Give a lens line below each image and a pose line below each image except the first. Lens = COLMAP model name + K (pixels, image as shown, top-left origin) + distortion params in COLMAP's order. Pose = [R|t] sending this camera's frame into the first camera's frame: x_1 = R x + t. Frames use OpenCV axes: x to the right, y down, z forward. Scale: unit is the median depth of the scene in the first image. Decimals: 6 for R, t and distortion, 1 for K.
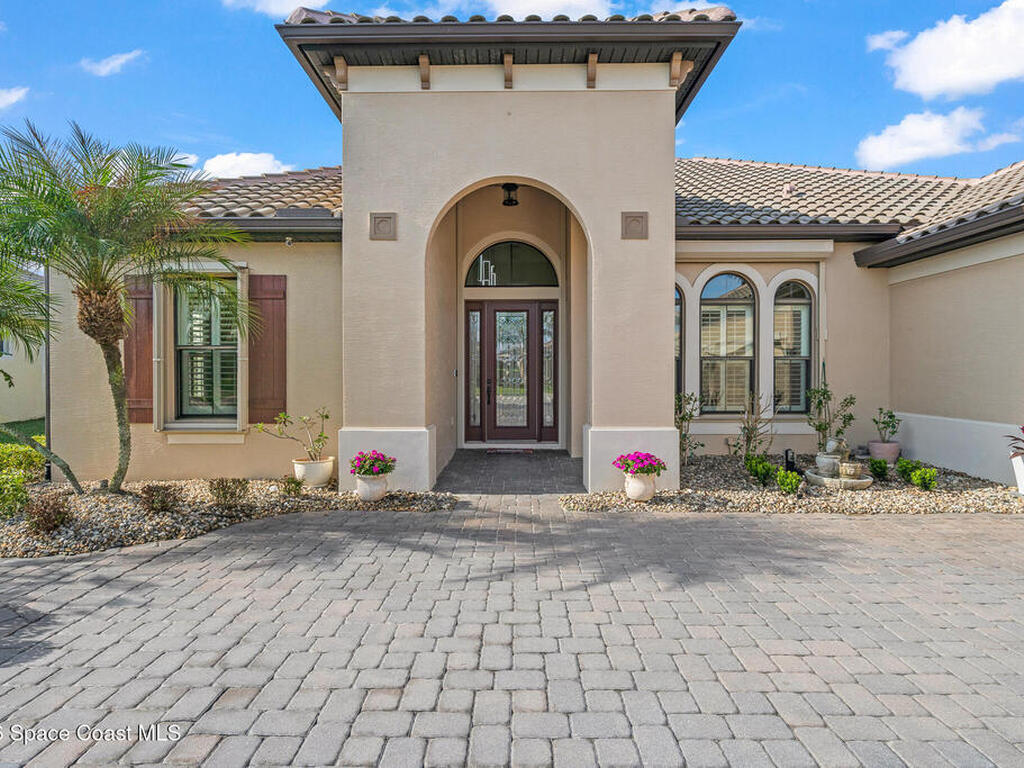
lens RADIAL K [[548.4, 0, 514.1], [0, 548.4, 383.0], [0, 0, 1]] dist [-0.001560, 0.000456]
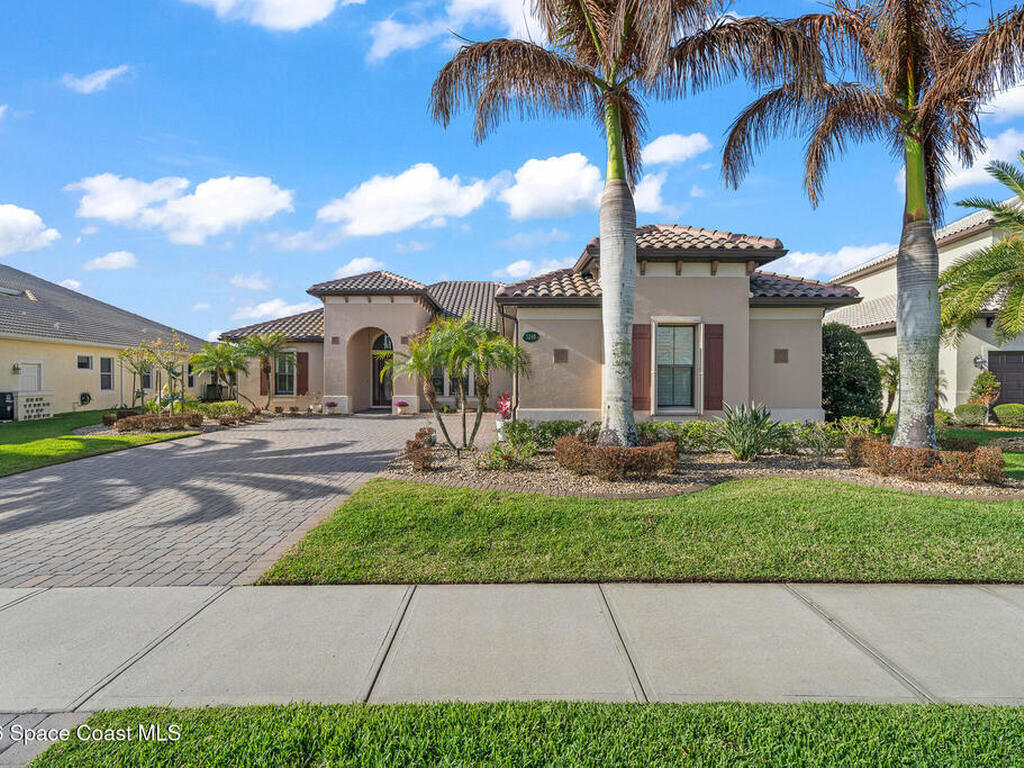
lens RADIAL K [[478.2, 0, 517.3], [0, 478.2, 387.3], [0, 0, 1]] dist [0.001020, -0.001141]
pose [[0.999777, 0.001631, 0.021075, 0.800925], [-0.001560, 0.999993, -0.003373, 0.031038], [-0.021081, 0.003339, 0.999772, -1.948260]]
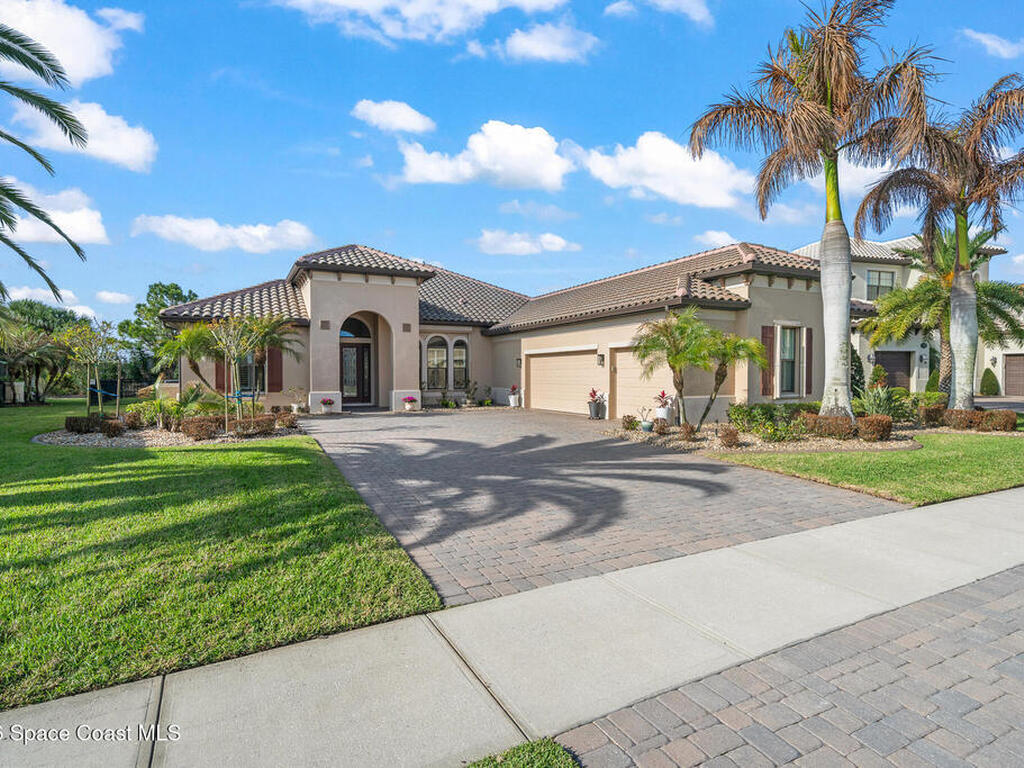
lens RADIAL K [[548.4, 0, 510.0], [0, 548.4, 382.9], [0, 0, 1]] dist [-0.001560, 0.000456]
pose [[0.895301, -0.008007, 0.445390, -0.601855], [0.009735, 0.999951, -0.001591, 0.042901], [-0.445355, 0.005760, 0.895335, -1.920429]]
